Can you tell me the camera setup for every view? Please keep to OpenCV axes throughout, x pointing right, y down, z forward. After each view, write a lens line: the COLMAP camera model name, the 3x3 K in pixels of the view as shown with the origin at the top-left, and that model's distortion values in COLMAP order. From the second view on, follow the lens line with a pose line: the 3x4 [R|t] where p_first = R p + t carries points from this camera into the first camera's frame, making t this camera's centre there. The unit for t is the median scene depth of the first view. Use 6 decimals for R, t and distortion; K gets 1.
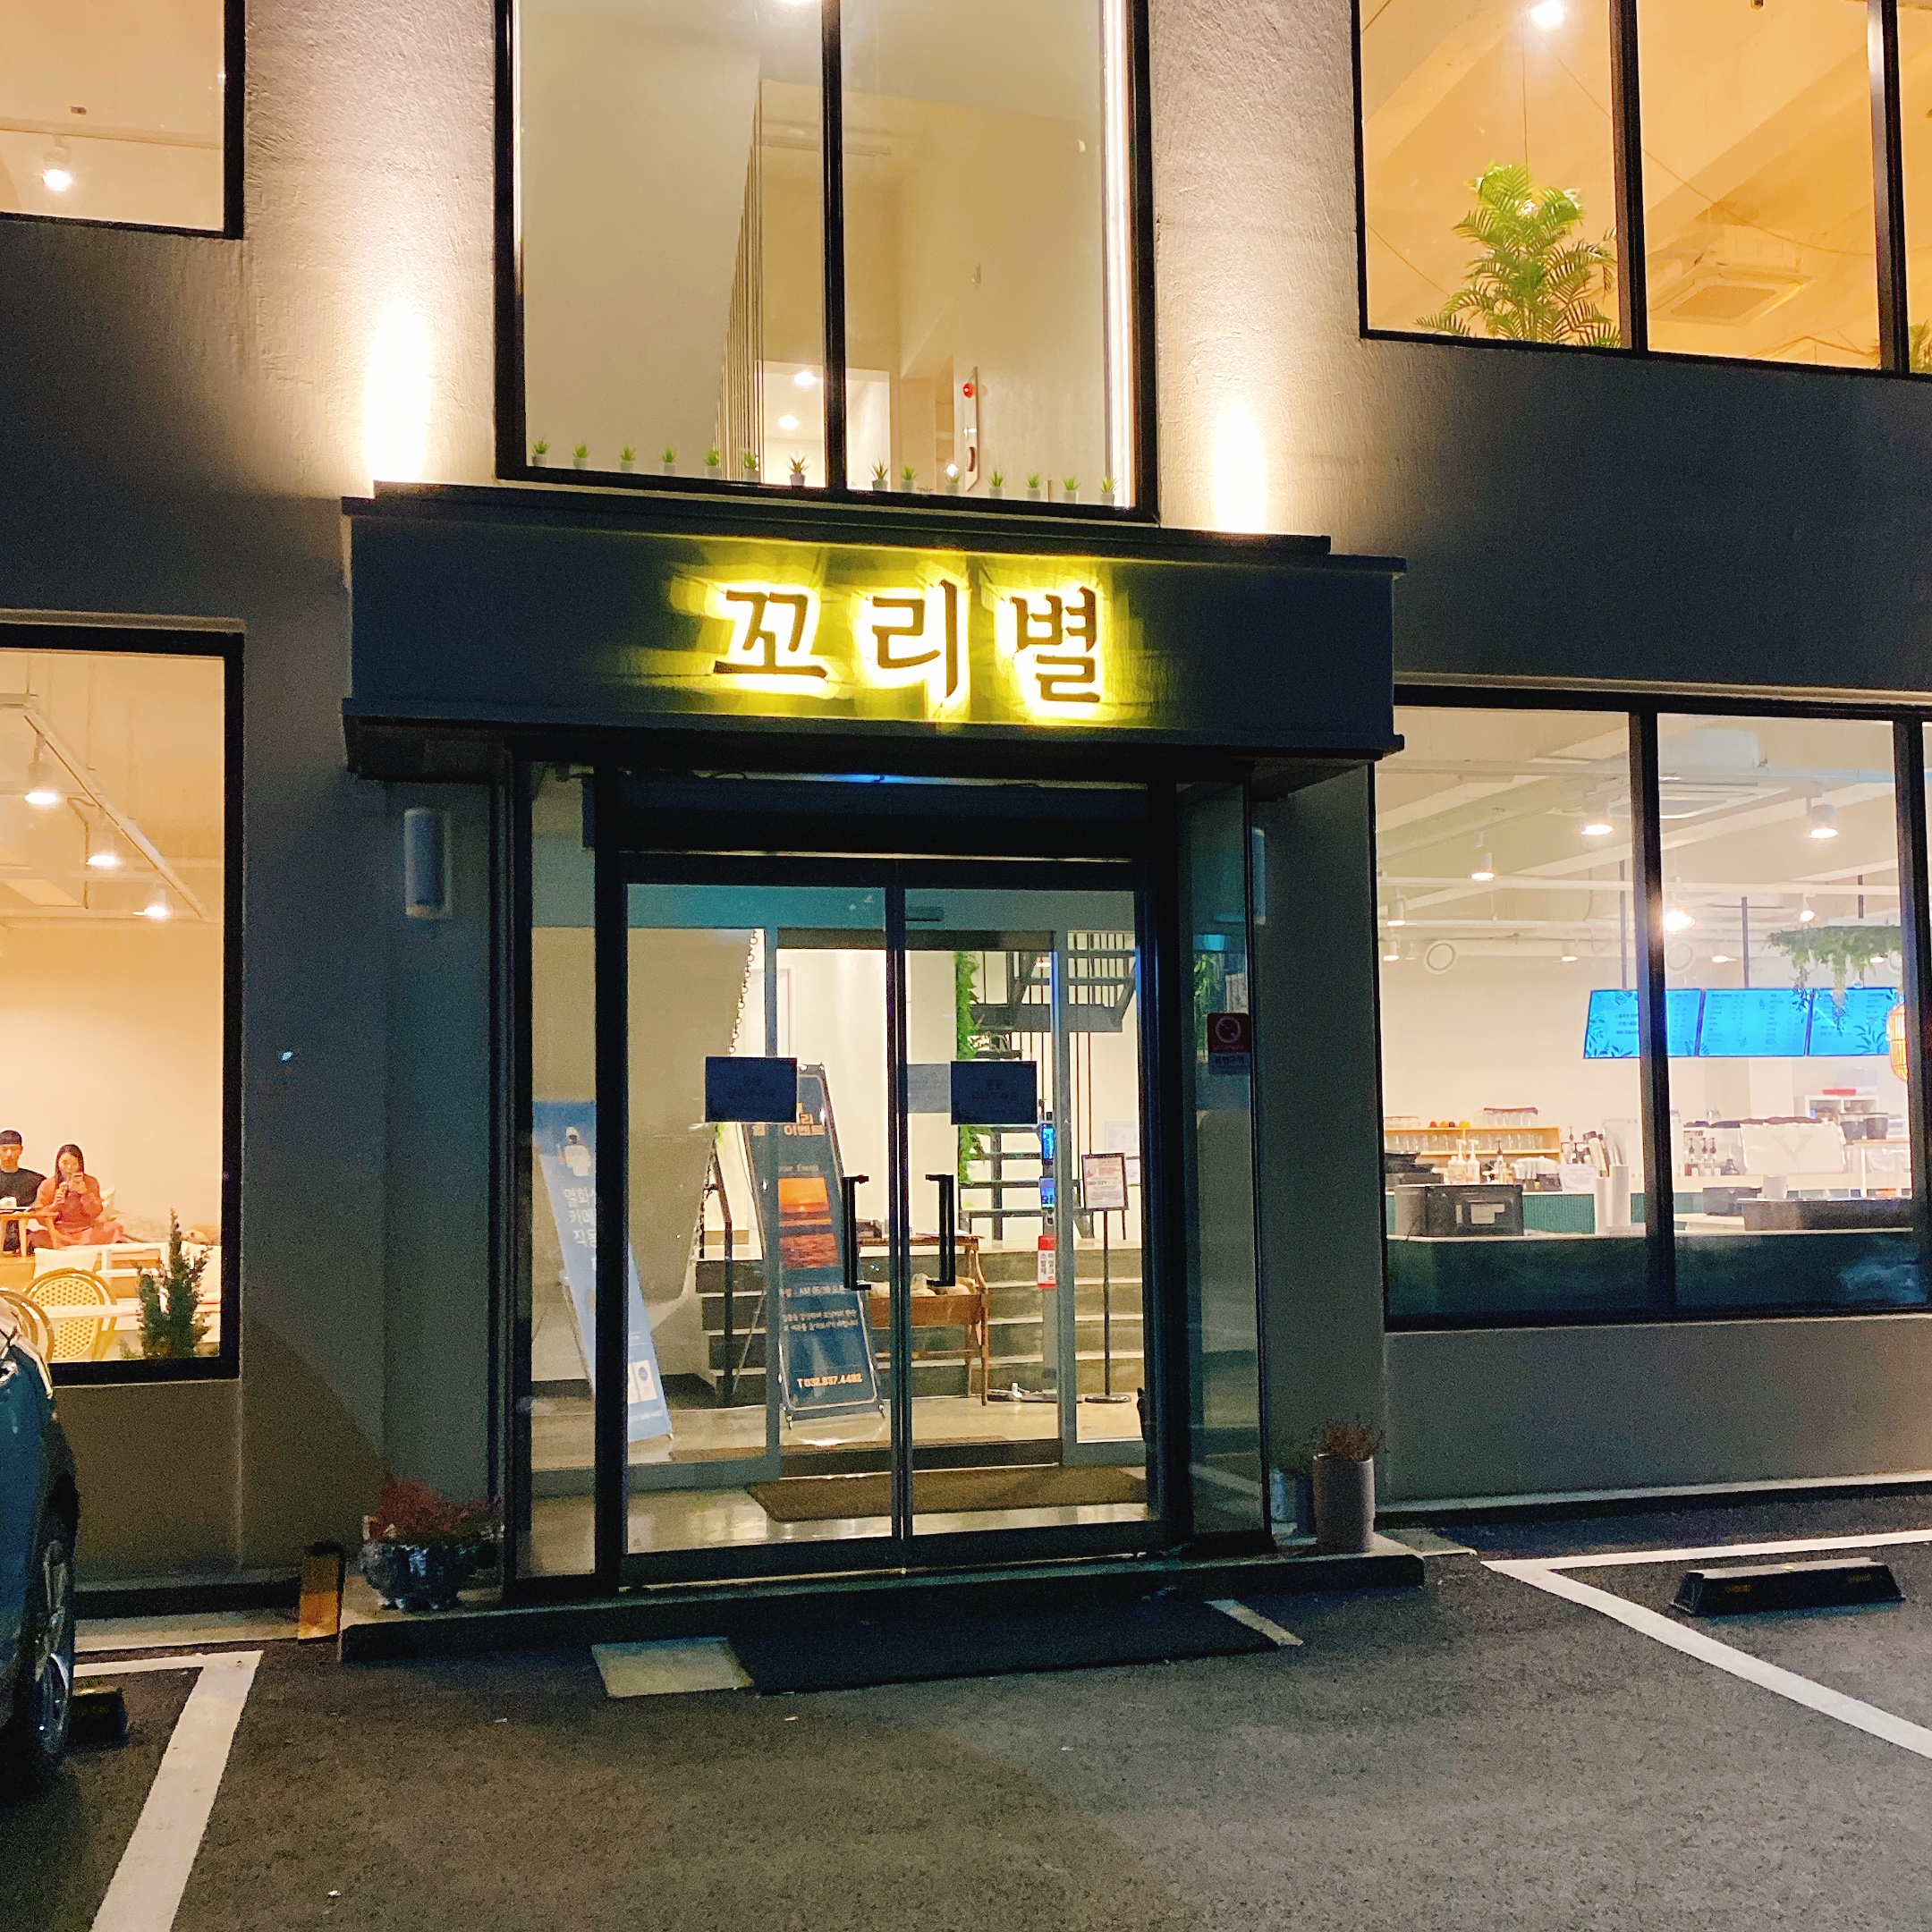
lens RADIAL K [[2221.0, 0, 968.1], [0, 2221.0, 970.0], [0, 0, 1]] dist [-0.003911, 0.000000]
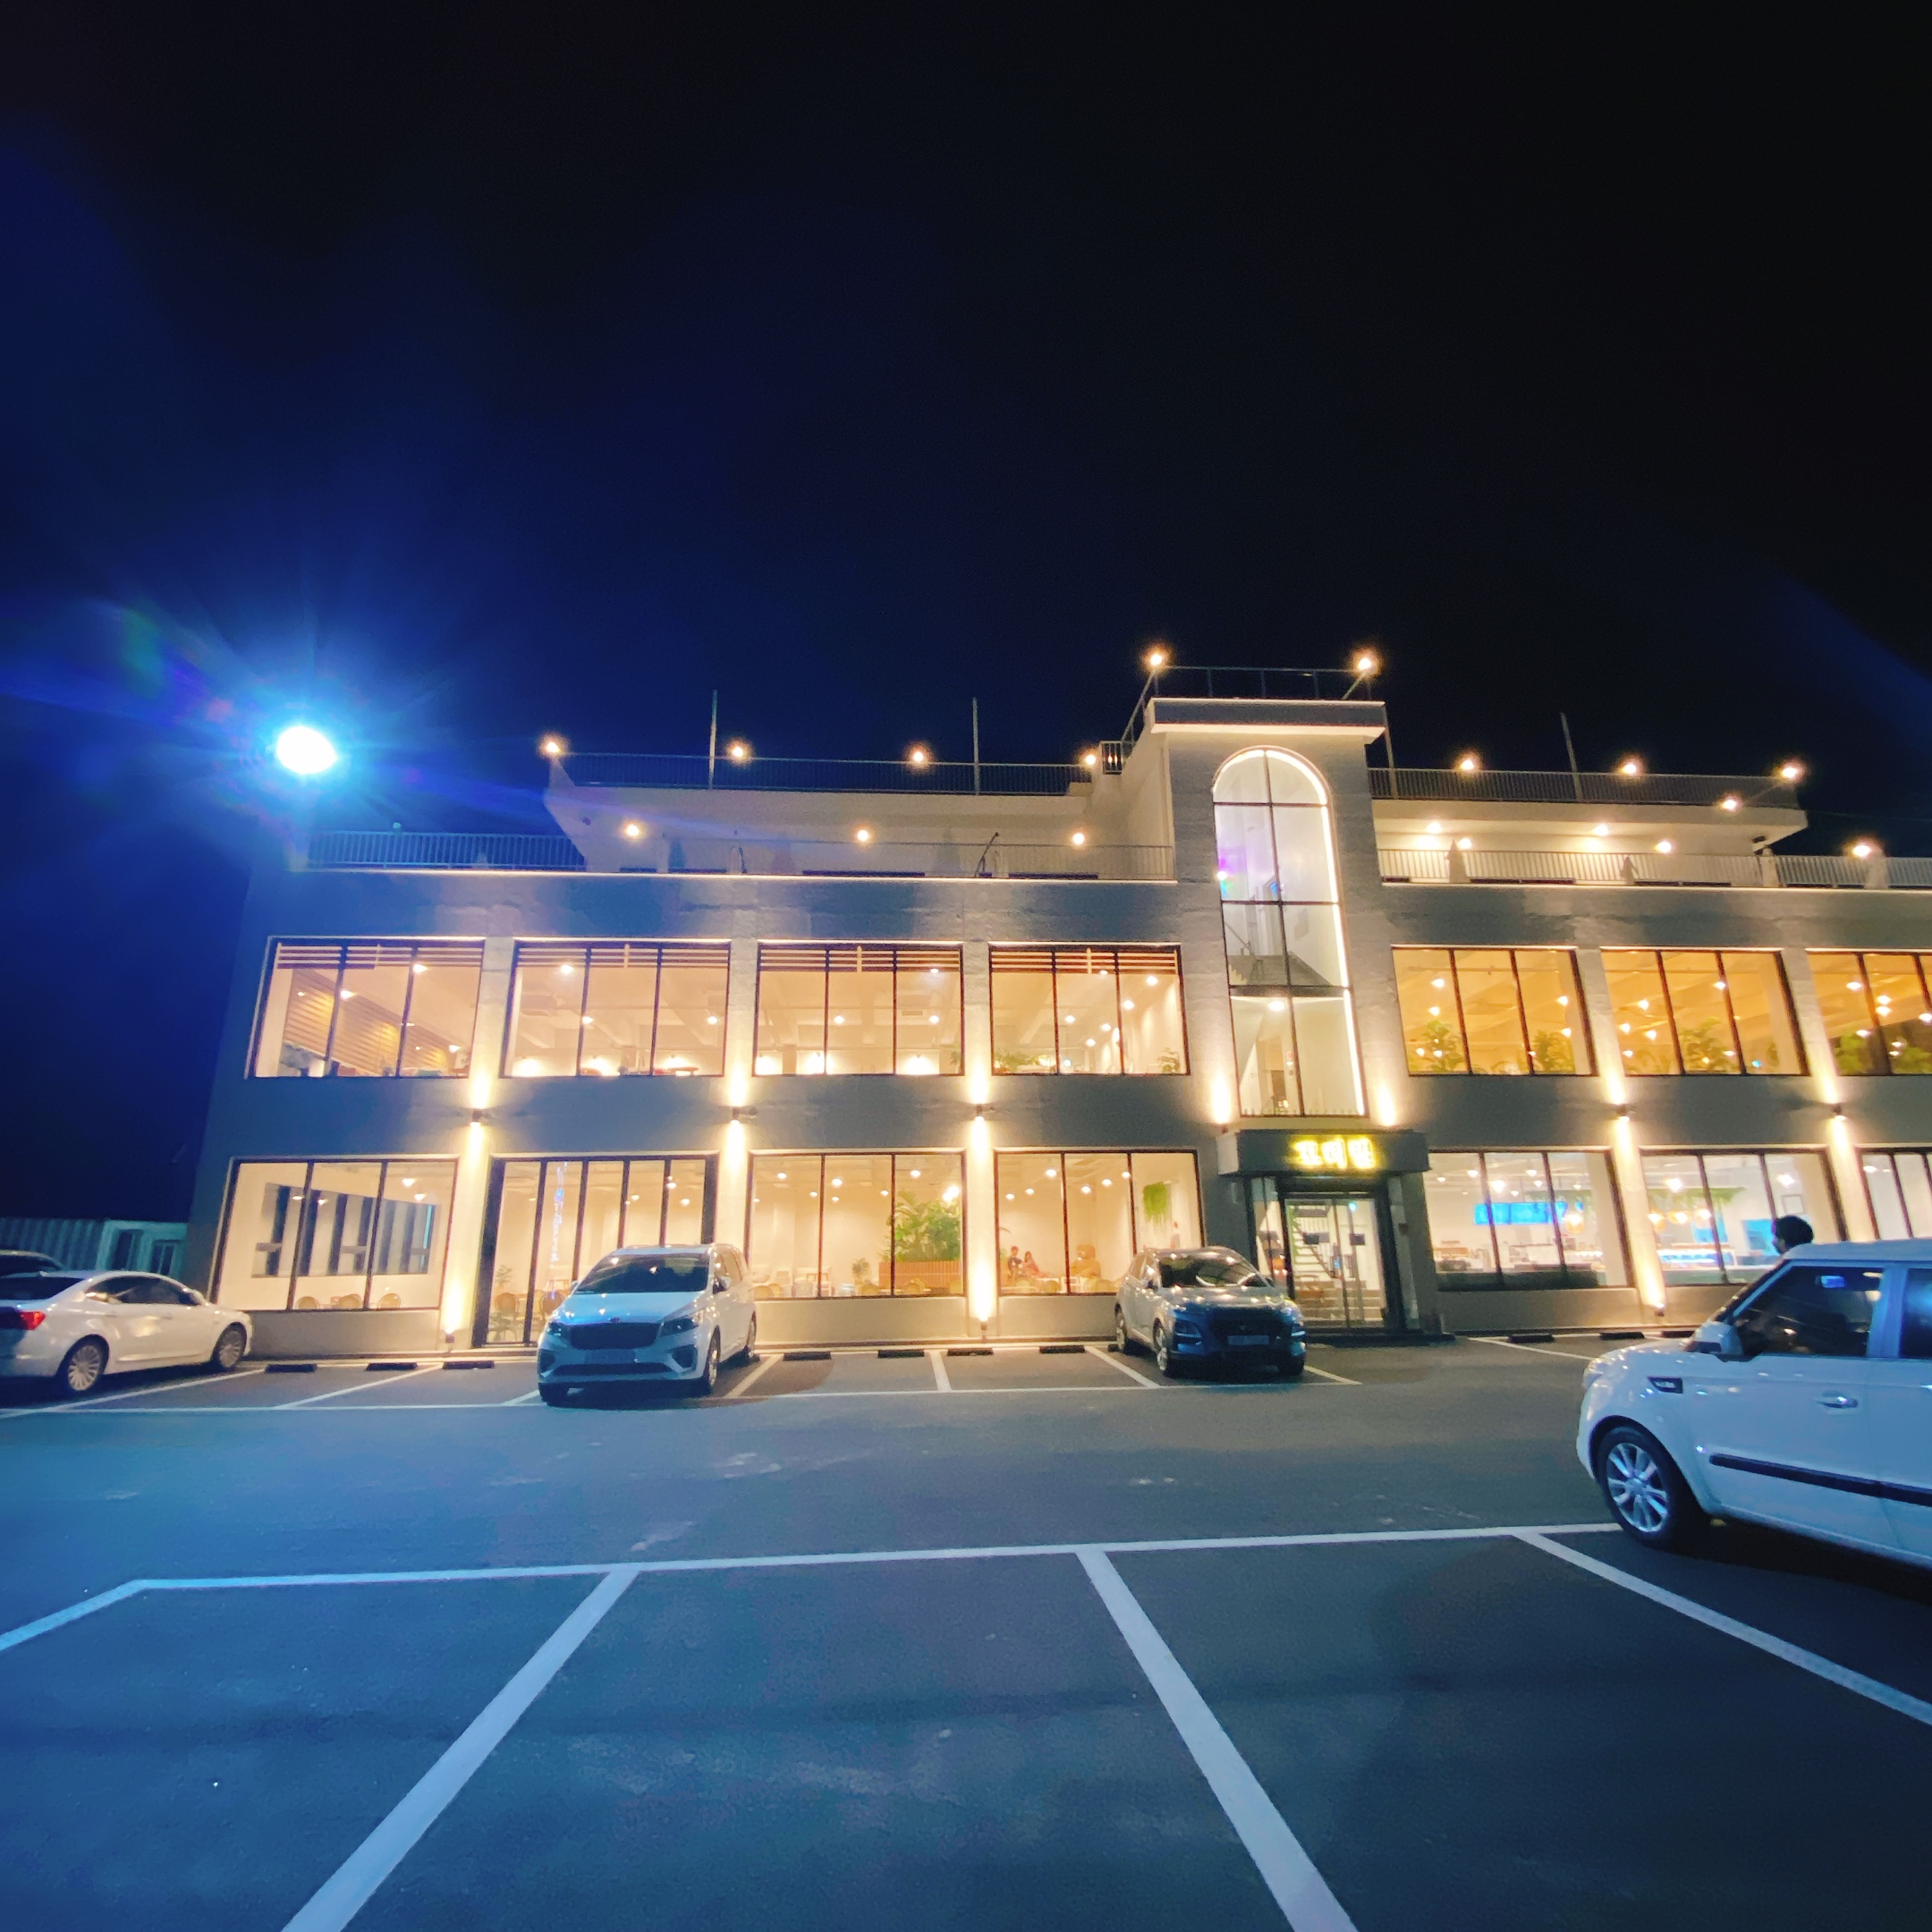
lens RADIAL K [[984.8, 0, 958.9], [0, 984.8, 968.1], [0, 0, 1]] dist [0.006017, 0.000362]
pose [[0.983759, -0.047156, -0.173189, -0.418522], [0.010926, 0.978816, -0.204452, -0.092622], [0.179161, 0.199239, 0.963434, -1.334017]]
